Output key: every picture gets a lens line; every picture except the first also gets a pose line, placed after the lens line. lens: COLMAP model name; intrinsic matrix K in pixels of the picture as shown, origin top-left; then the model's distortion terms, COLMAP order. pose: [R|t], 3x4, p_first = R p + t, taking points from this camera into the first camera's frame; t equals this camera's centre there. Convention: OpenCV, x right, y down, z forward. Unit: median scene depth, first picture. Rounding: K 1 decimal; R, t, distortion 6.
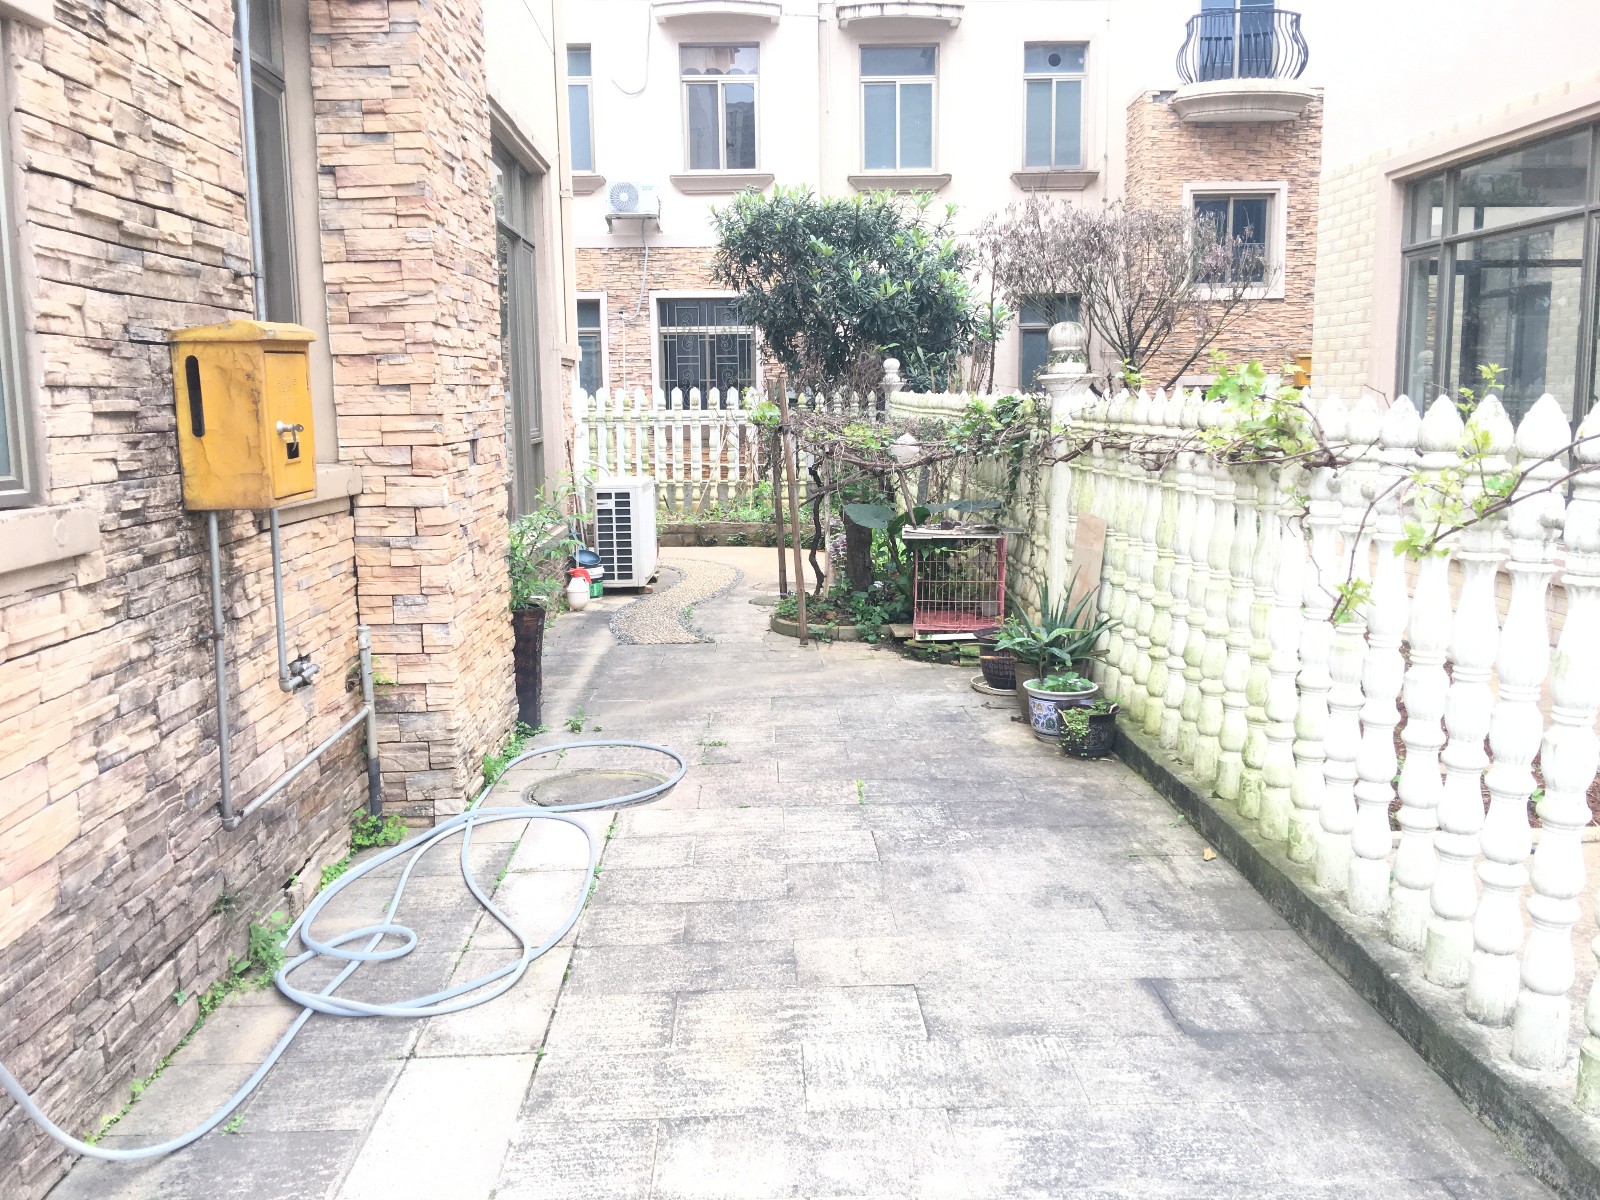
lens RADIAL K [[1345.7, 0, 808.1], [0, 1345.7, 585.6], [0, 0, 1]] dist [0.081348, -0.137540]
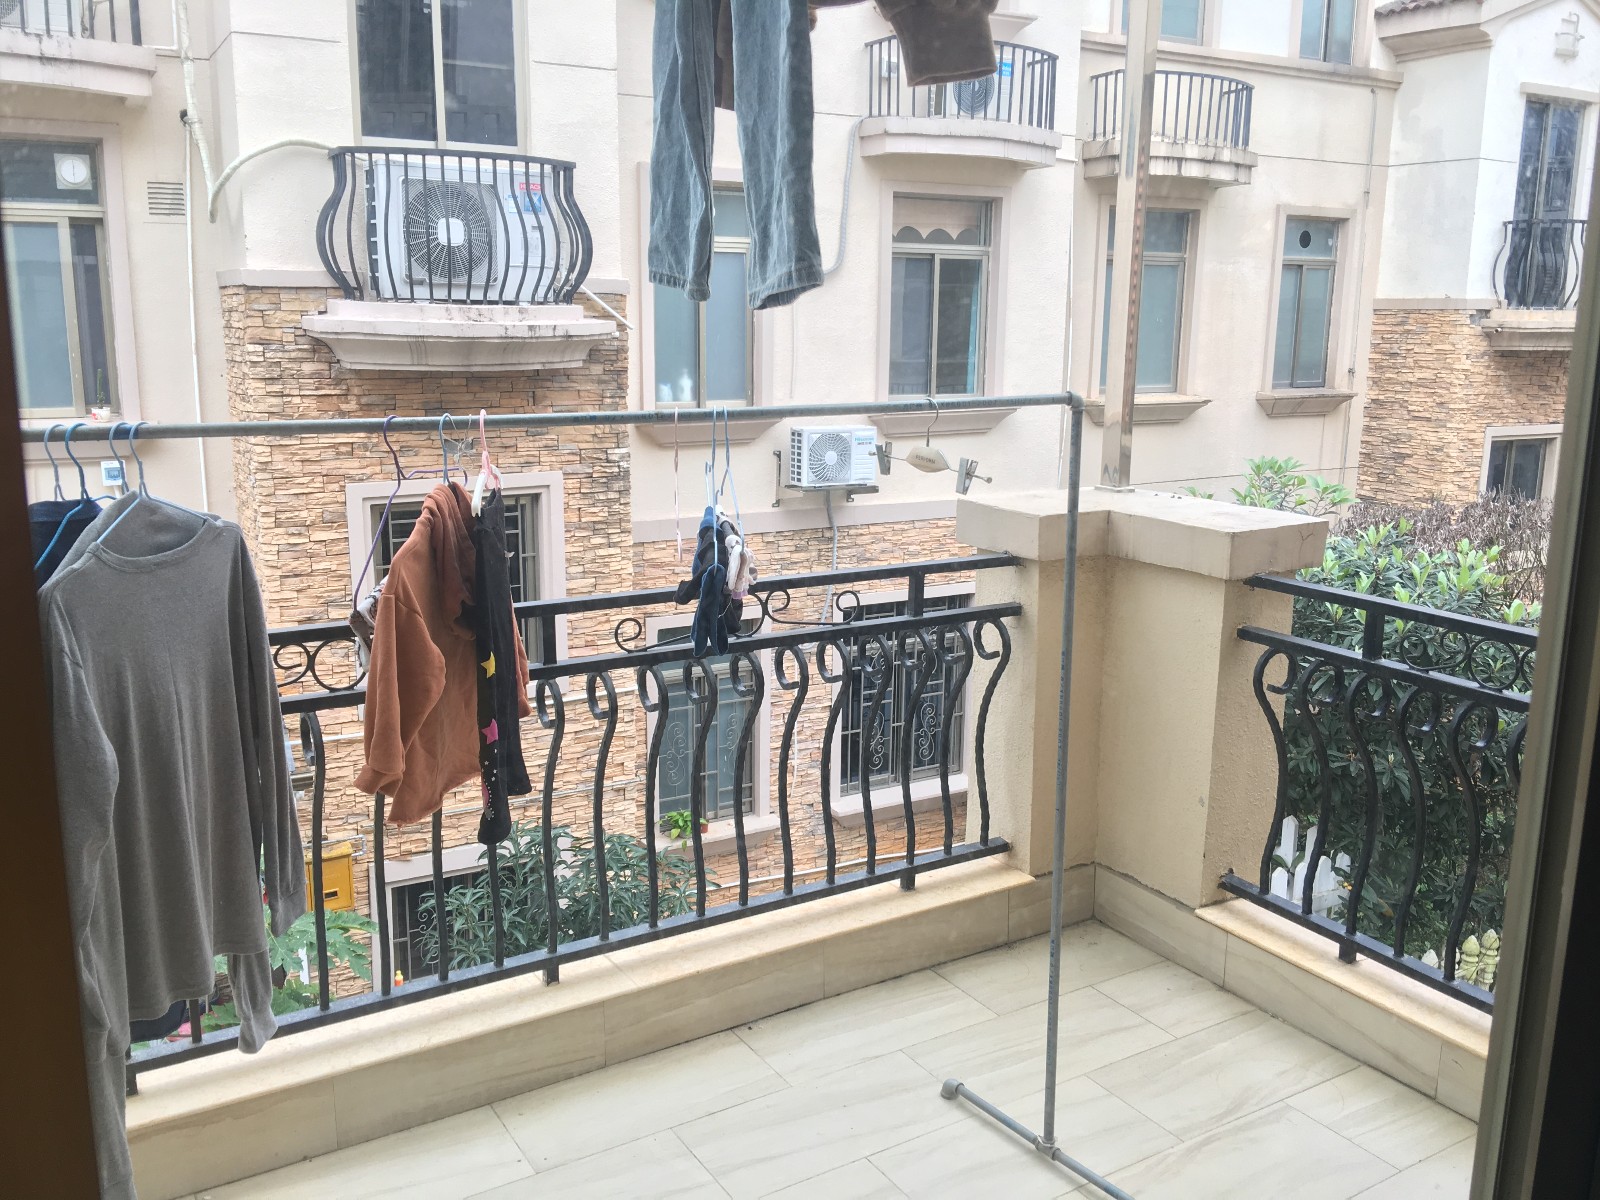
lens RADIAL K [[1345.7, 0, 808.1], [0, 1345.7, 585.6], [0, 0, 1]] dist [0.081348, -0.137540]
pose [[0.871395, -0.076694, 0.484551, -0.485362], [0.044351, 0.995975, 0.077883, -0.315516], [-0.488574, -0.046377, 0.871289, 0.568917]]
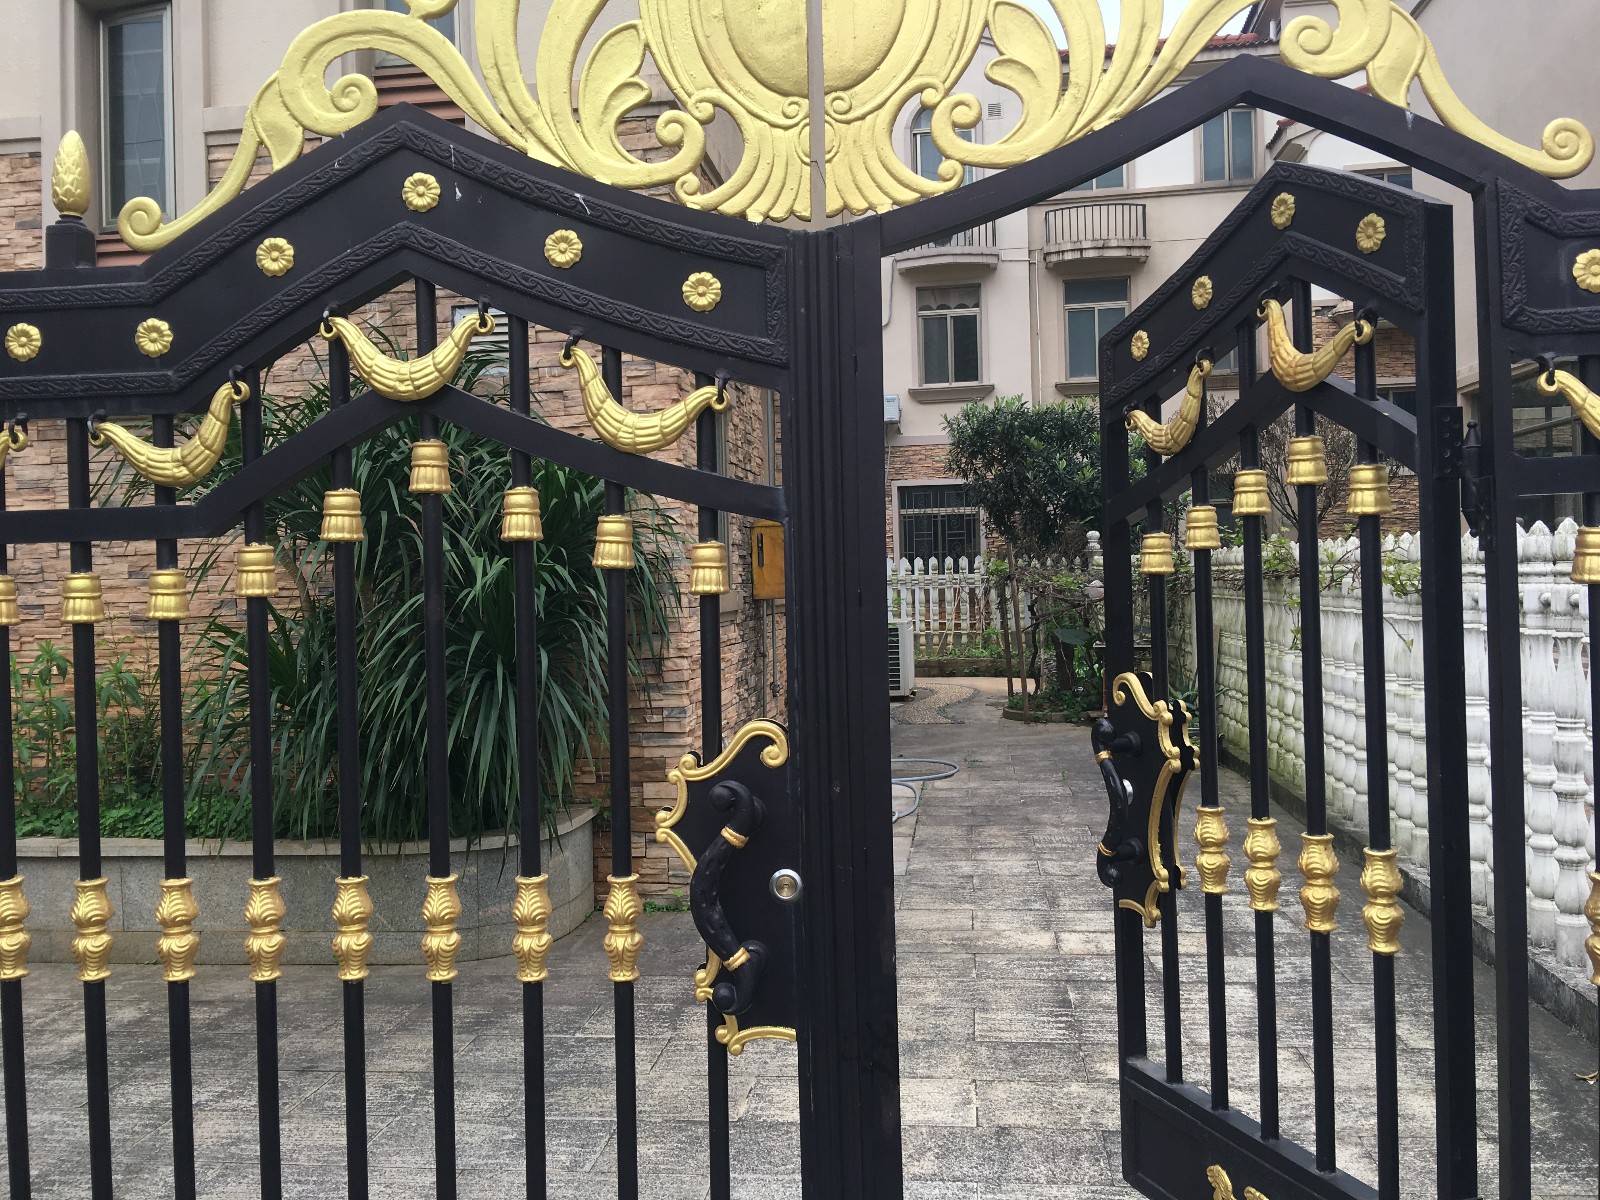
lens RADIAL K [[1345.7, 0, 808.1], [0, 1345.7, 585.6], [0, 0, 1]] dist [0.081348, -0.137540]
pose [[0.987373, -0.017304, -0.157465, -0.002127], [-0.003226, 0.991613, -0.129199, 0.040343], [0.158380, 0.128076, 0.979036, -0.231580]]
